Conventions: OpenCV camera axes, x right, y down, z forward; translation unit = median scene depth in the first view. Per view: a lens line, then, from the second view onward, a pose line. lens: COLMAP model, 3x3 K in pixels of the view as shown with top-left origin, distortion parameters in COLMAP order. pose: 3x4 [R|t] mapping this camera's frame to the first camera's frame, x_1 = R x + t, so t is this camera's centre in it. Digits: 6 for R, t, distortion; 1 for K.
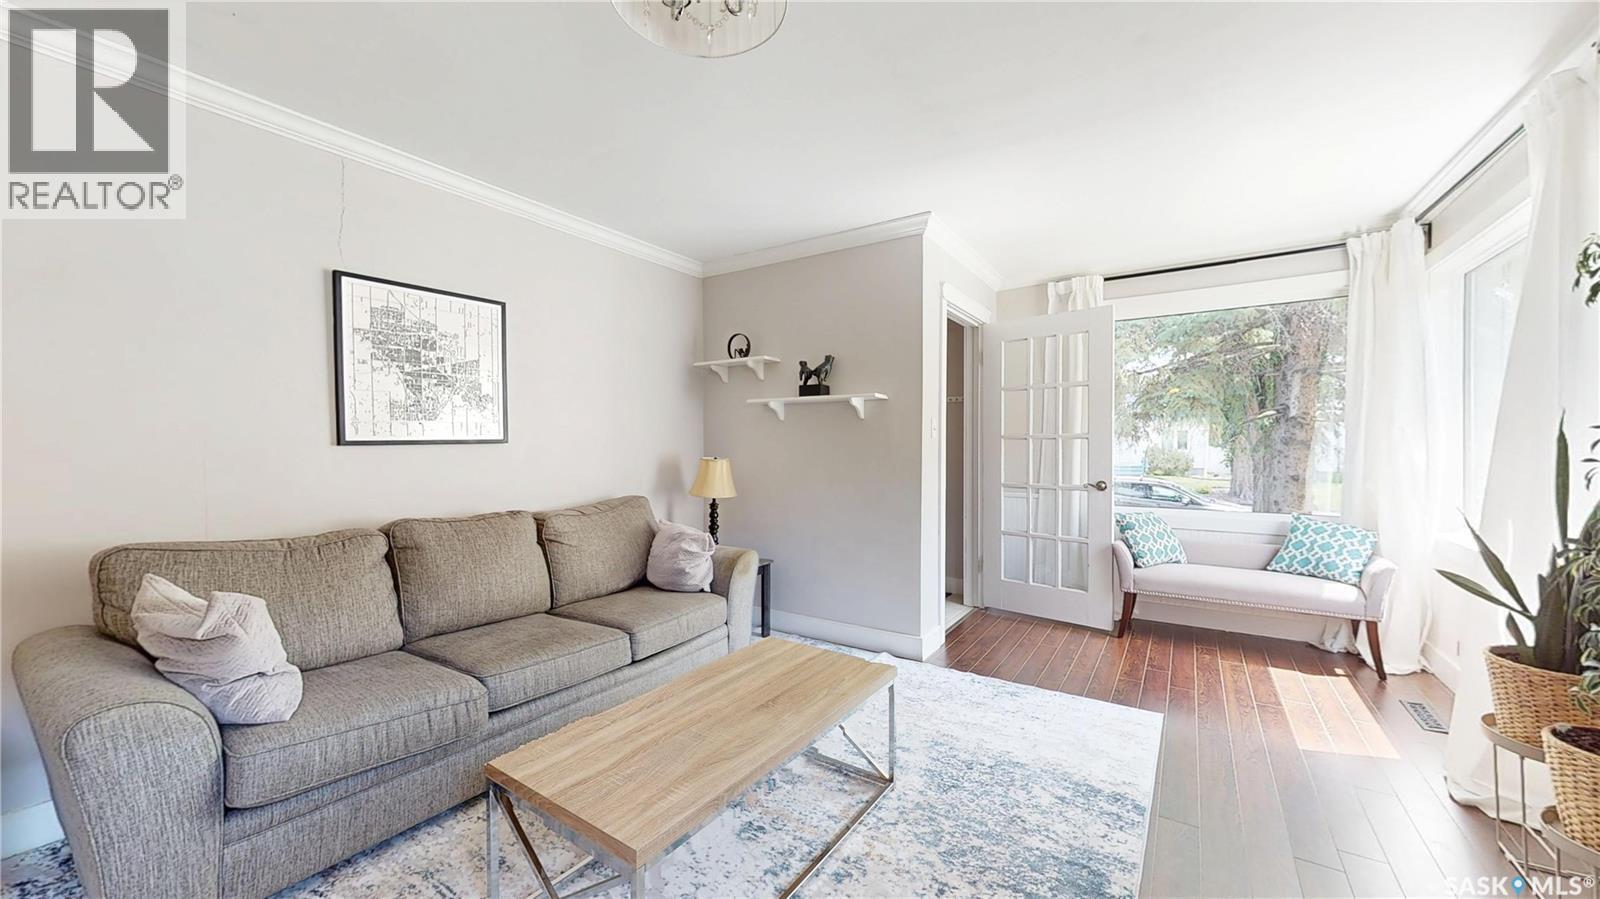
lens RADIAL K [[586.9, 0, 798.8], [0, 586.9, 450.3], [0, 0, 1]] dist [0.000684, -0.000048]
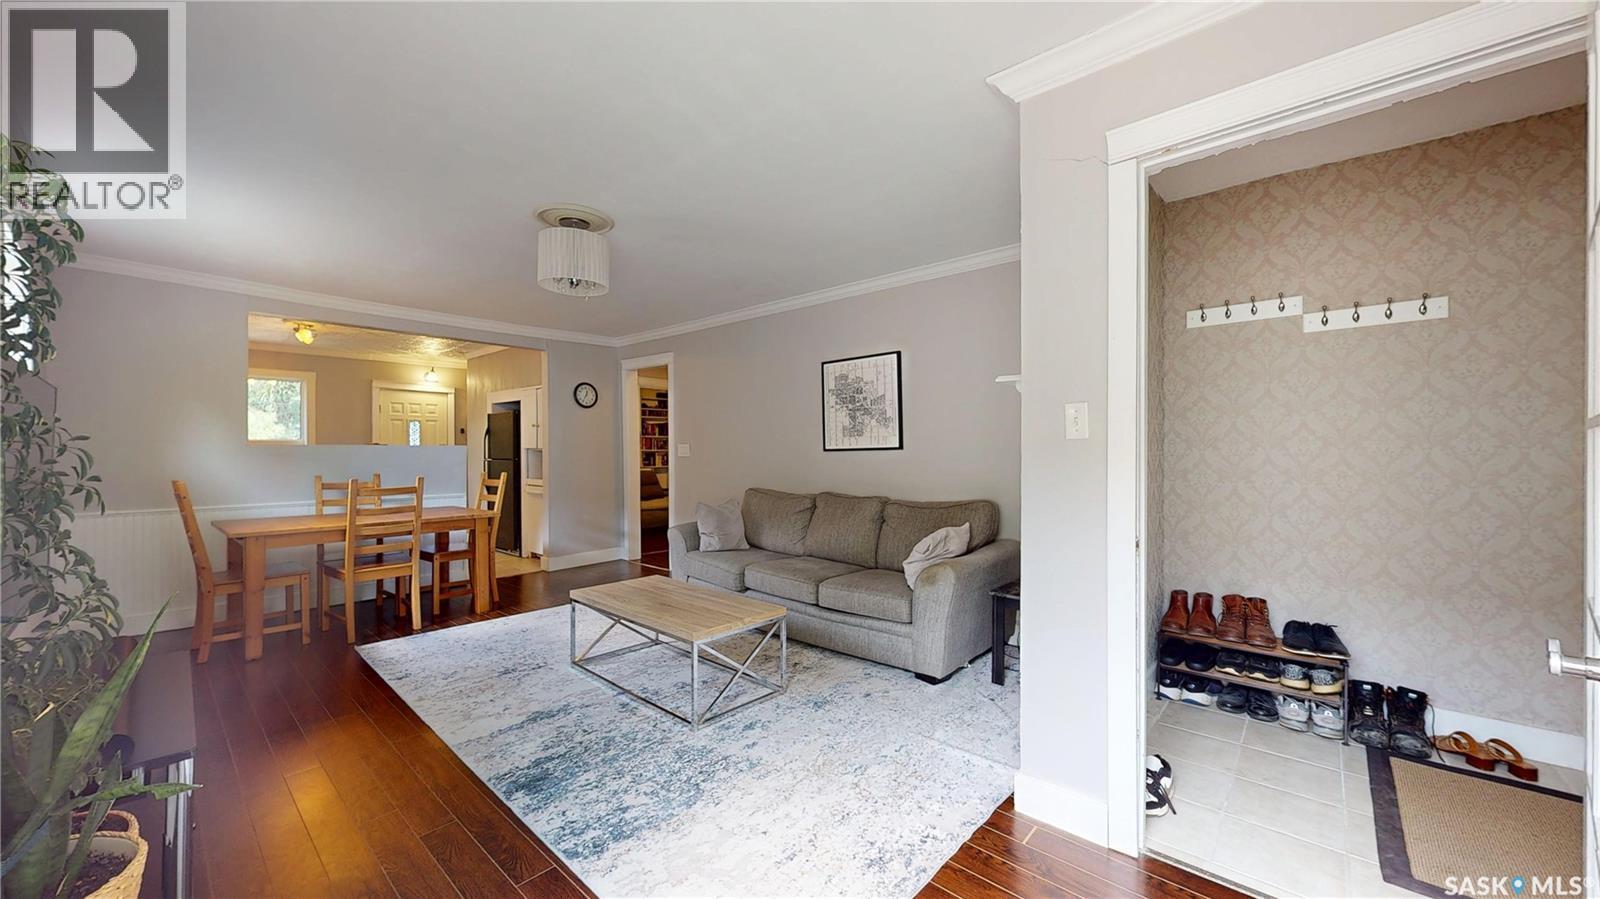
lens RADIAL K [[586.9, 0, 801.3], [0, 586.9, 450.9], [0, 0, 1]] dist [0.000684, -0.000048]
pose [[-0.137519, 0.001015, -0.990499, 0.941774], [-0.005497, 0.999983, 0.001788, -0.010987], [0.990484, 0.005691, -0.137511, 0.969529]]
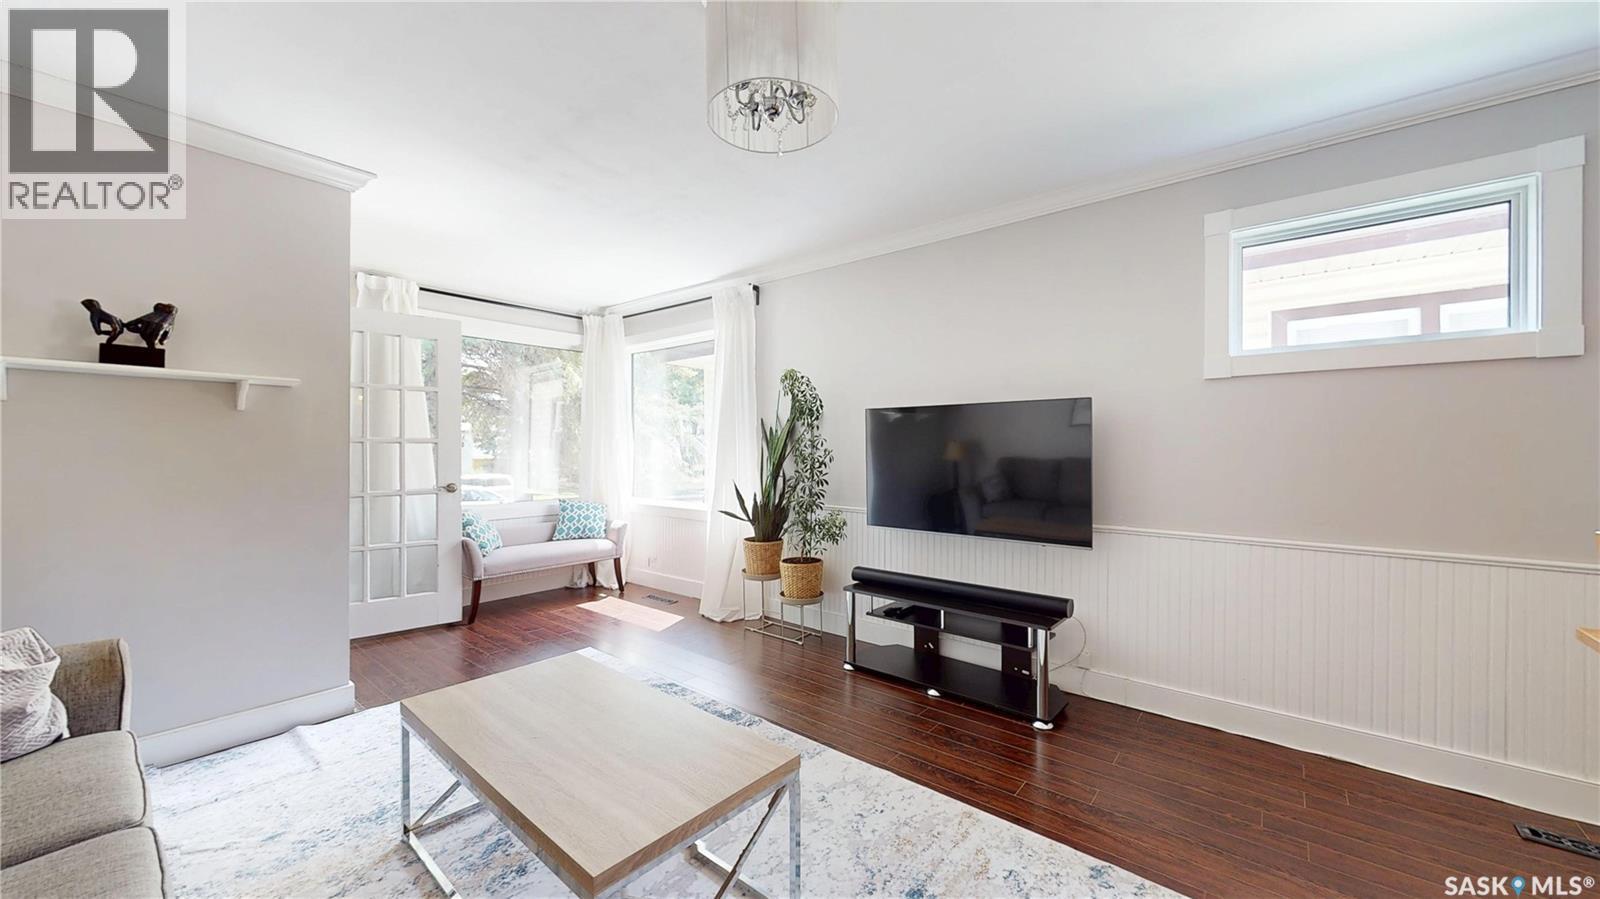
lens RADIAL K [[586.9, 0, 801.2], [0, 586.9, 451.4], [0, 0, 1]] dist [0.000684, -0.000048]
pose [[0.103915, -0.000258, 0.994586, -0.608419], [0.007589, 0.999971, -0.000534, -0.000427], [-0.994557, 0.007604, 0.103914, 0.326173]]
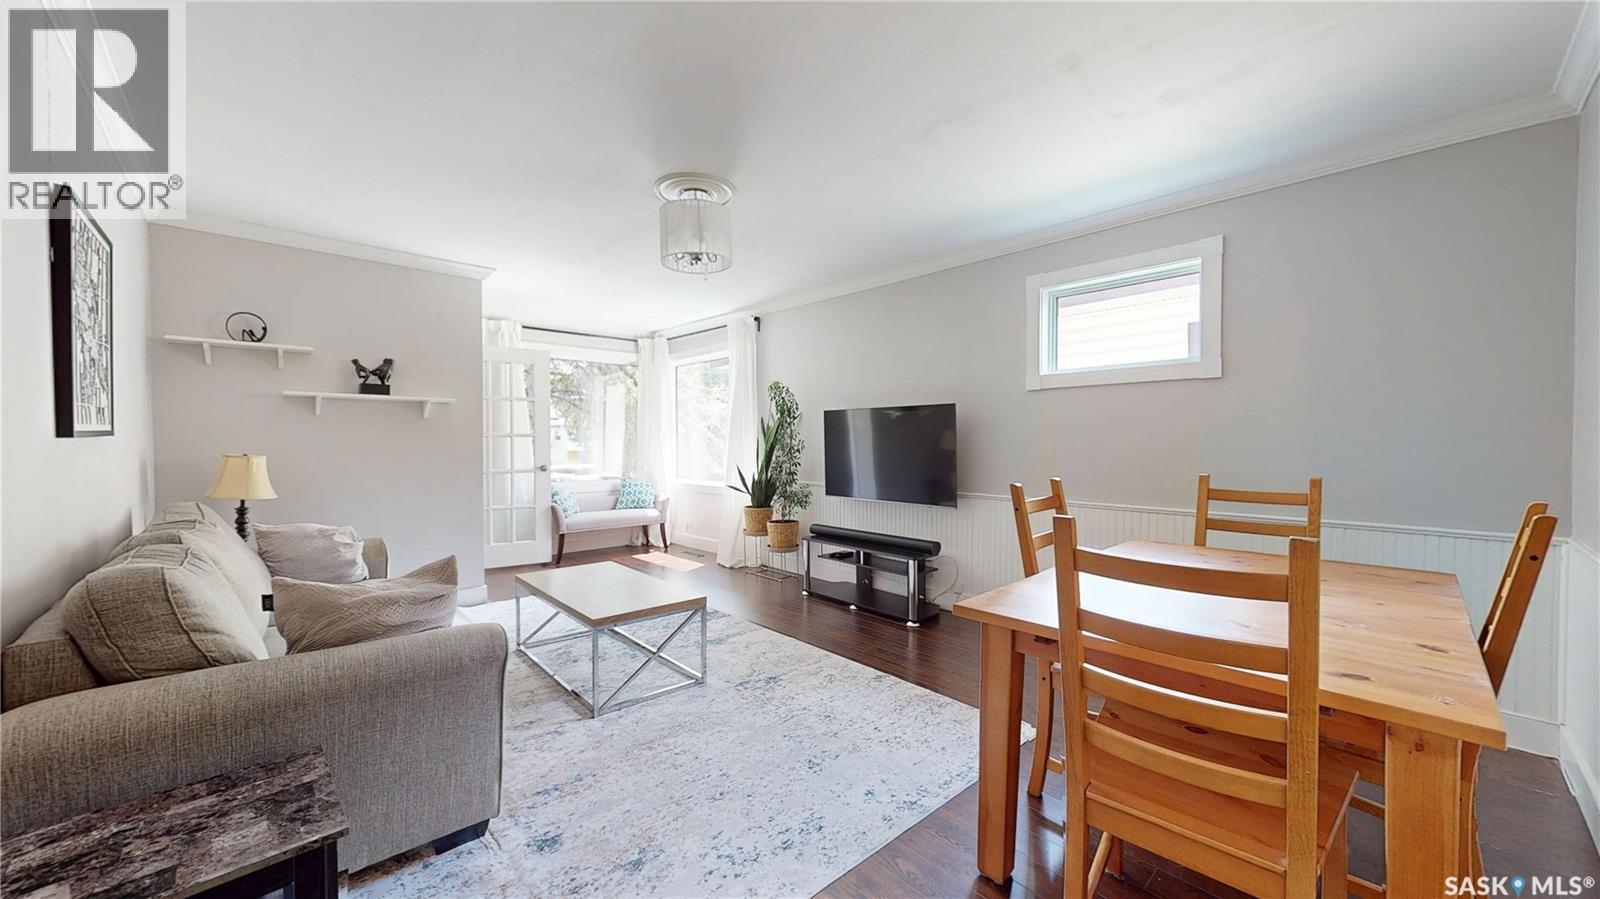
lens RADIAL K [[586.9, 0, 801.7], [0, 586.9, 450.7], [0, 0, 1]] dist [0.000684, -0.000048]
pose [[0.234853, -0.013236, 0.971941, -1.021547], [0.010449, 0.999884, 0.011092, 0.006857], [-0.971975, 0.007550, 0.234964, -0.007118]]
